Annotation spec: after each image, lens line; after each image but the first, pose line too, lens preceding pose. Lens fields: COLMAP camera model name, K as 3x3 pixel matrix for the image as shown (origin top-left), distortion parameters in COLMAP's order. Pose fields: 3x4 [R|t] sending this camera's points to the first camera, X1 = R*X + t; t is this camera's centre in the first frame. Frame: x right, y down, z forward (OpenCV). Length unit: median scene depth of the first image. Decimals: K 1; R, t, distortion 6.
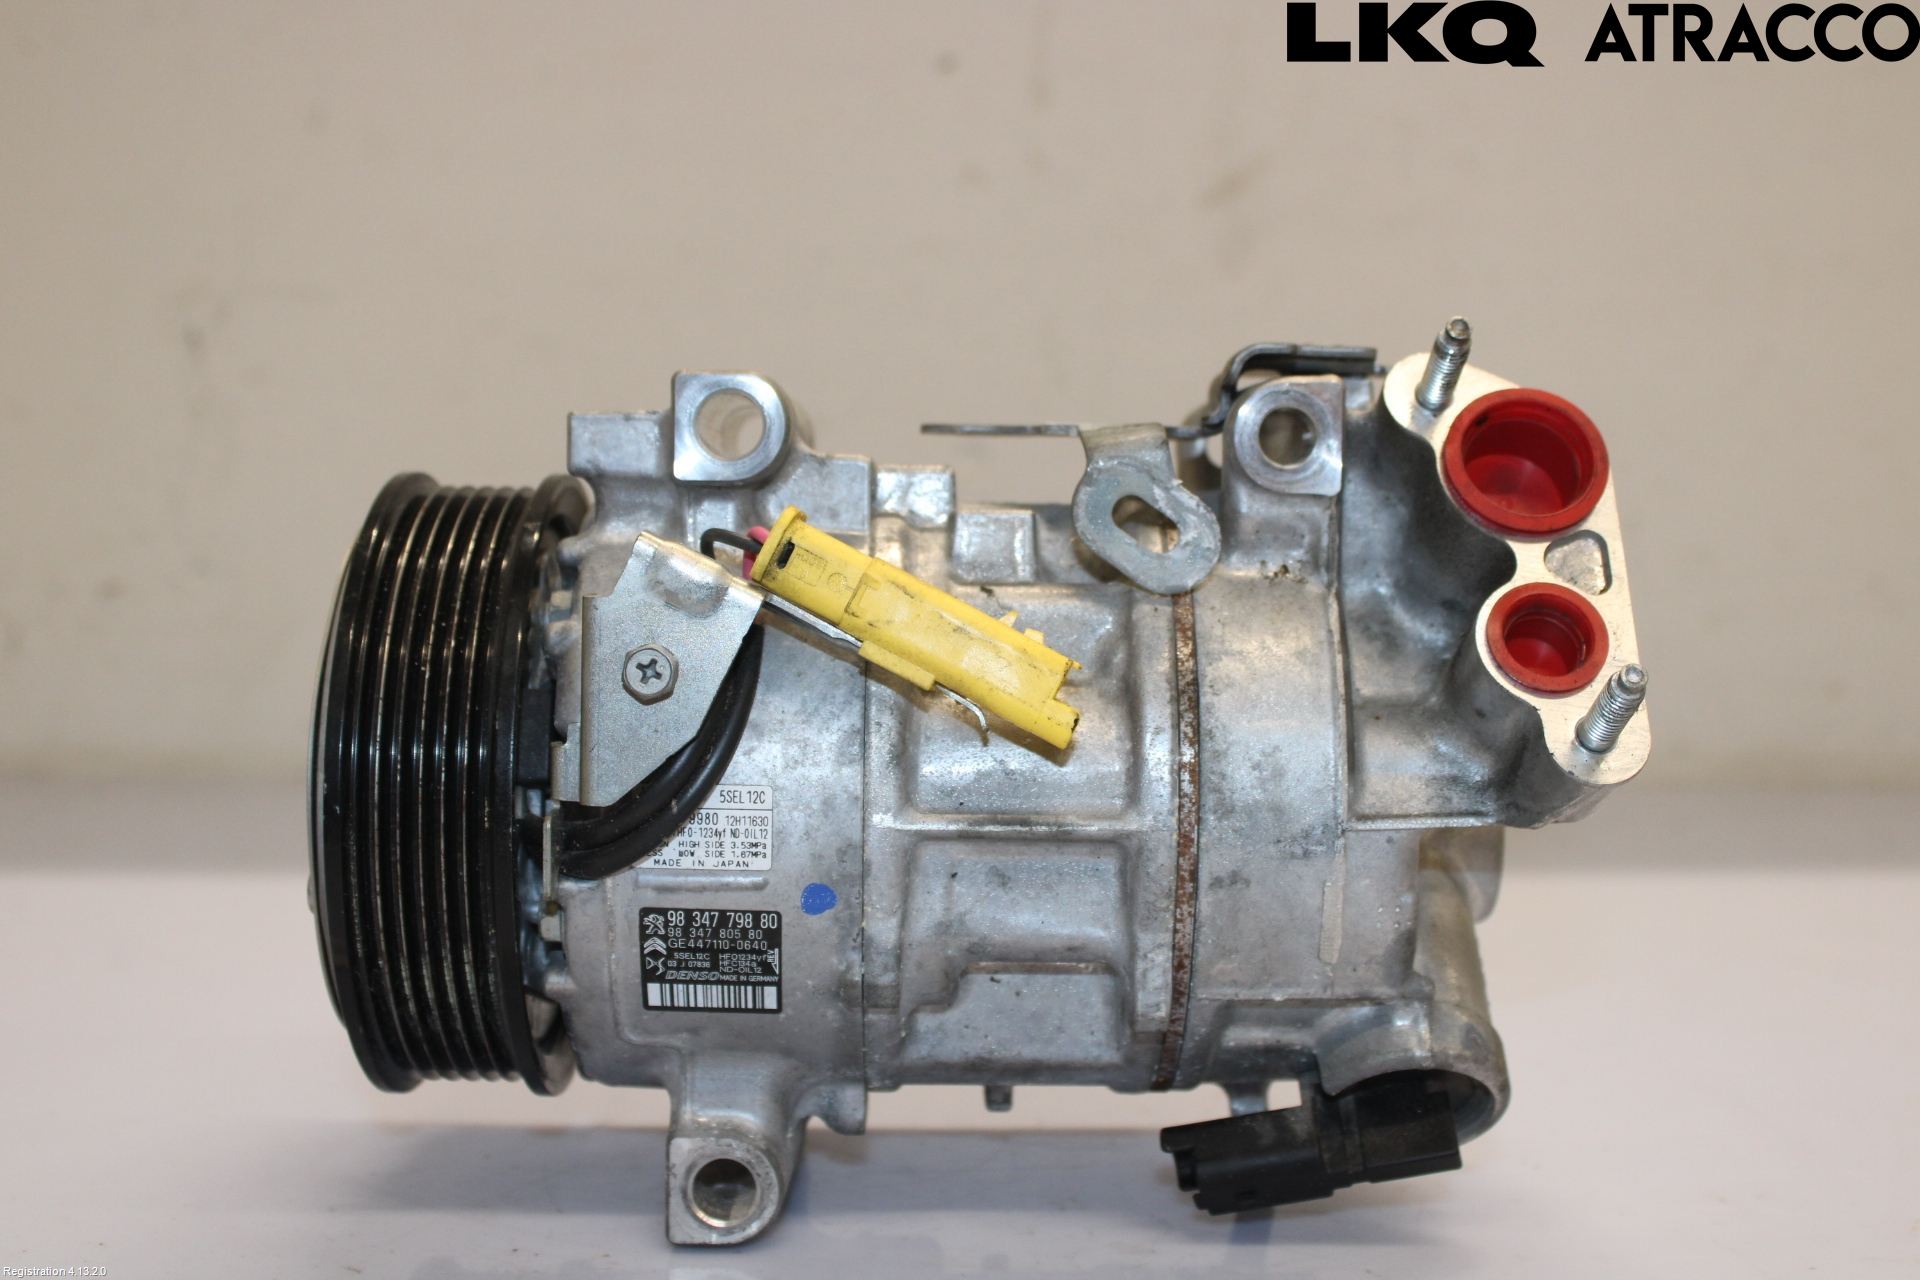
lens RADIAL K [[2457.0, 0, 967.7], [0, 2457.0, 644.1], [0, 0, 1]] dist [-0.177084, 0.000000]
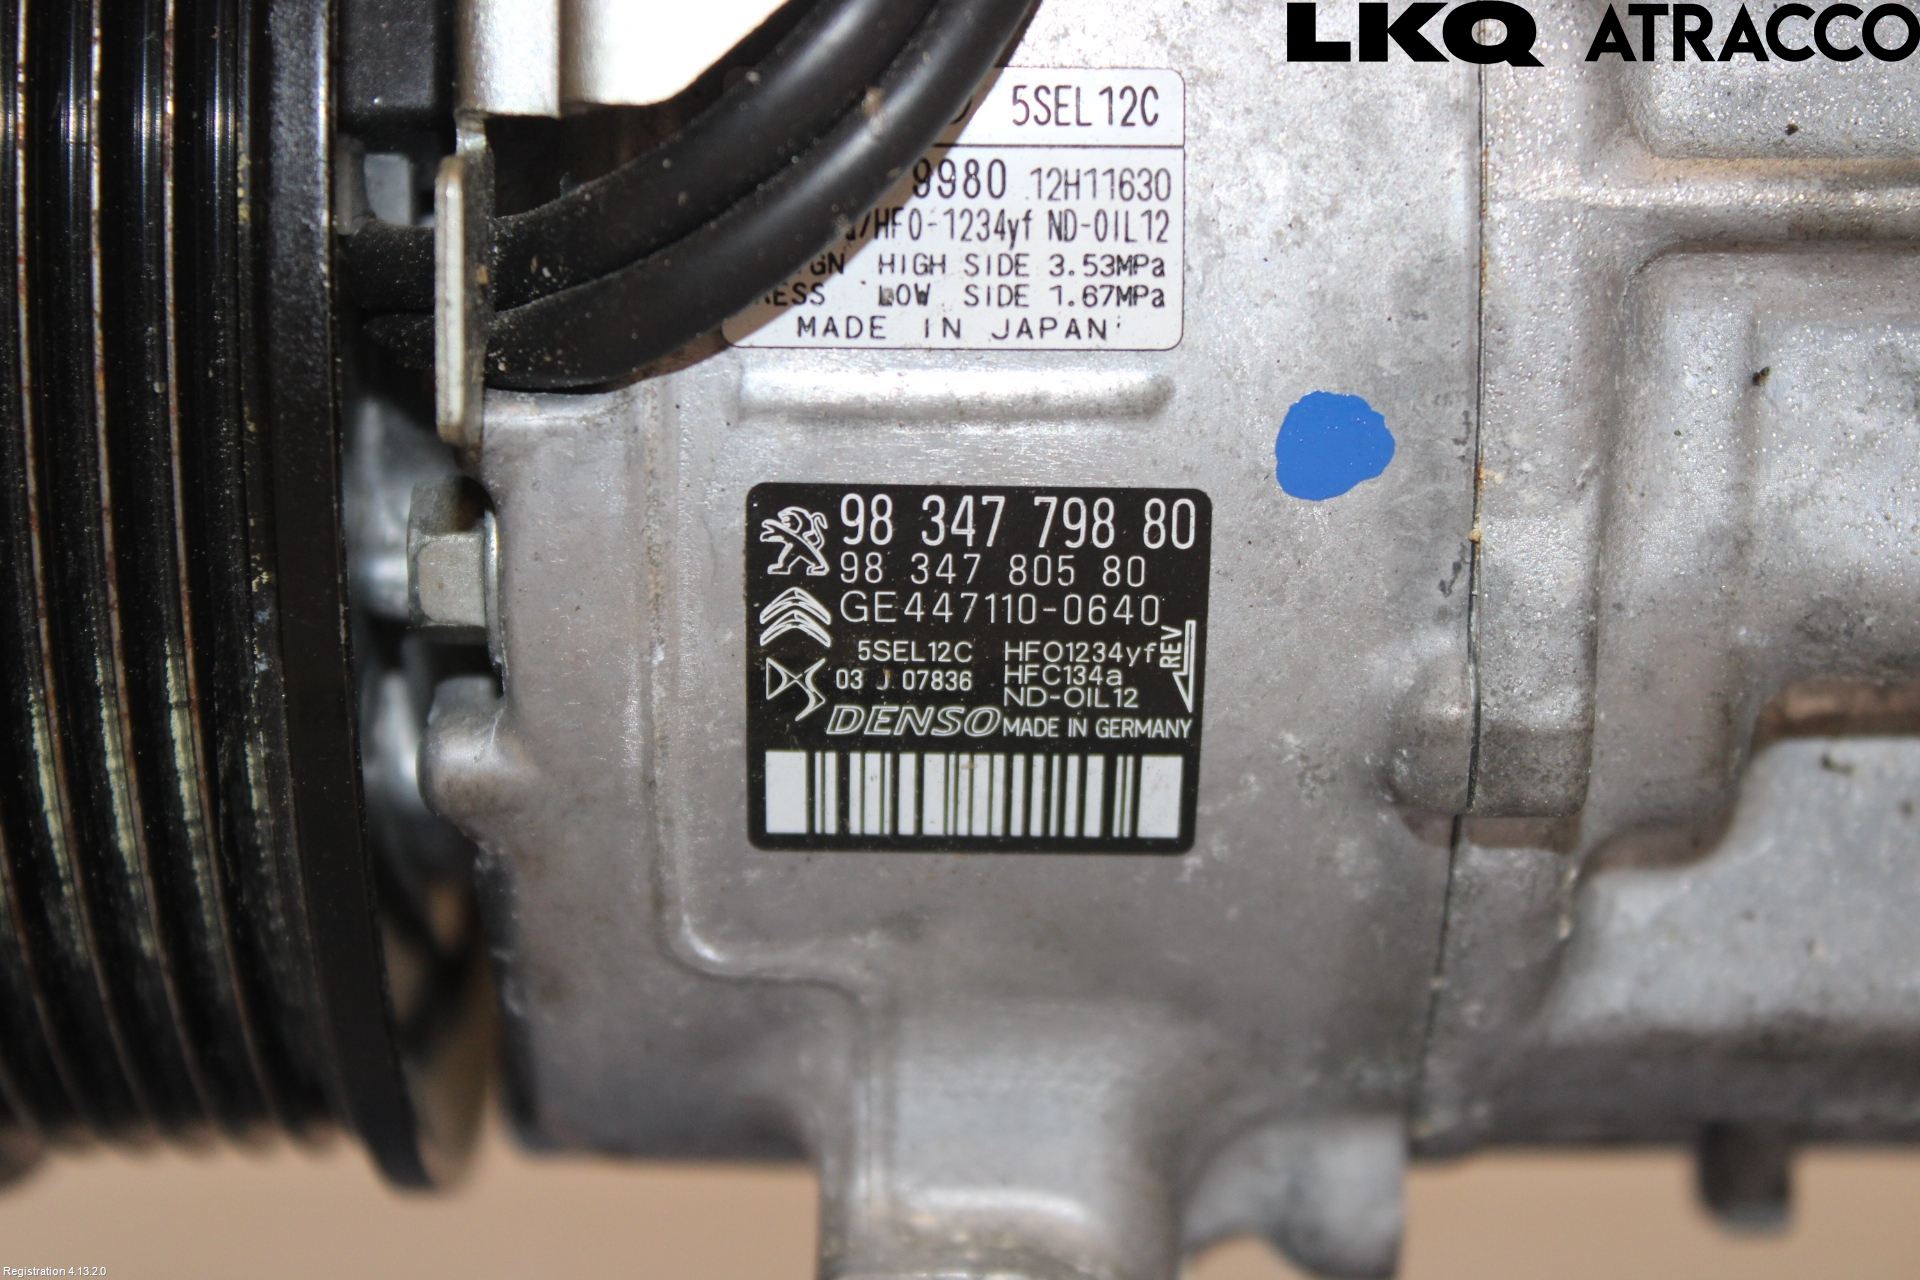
lens RADIAL K [[4254.6, 0, 953.5], [0, 4254.6, 634.3], [0, 0, 1]] dist [0.059565, 0.000000]
pose [[0.999786, -0.015536, -0.013661, -0.100293], [0.015087, 0.999362, -0.032363, 0.142521], [0.014155, 0.032150, 0.999383, 0.462422]]
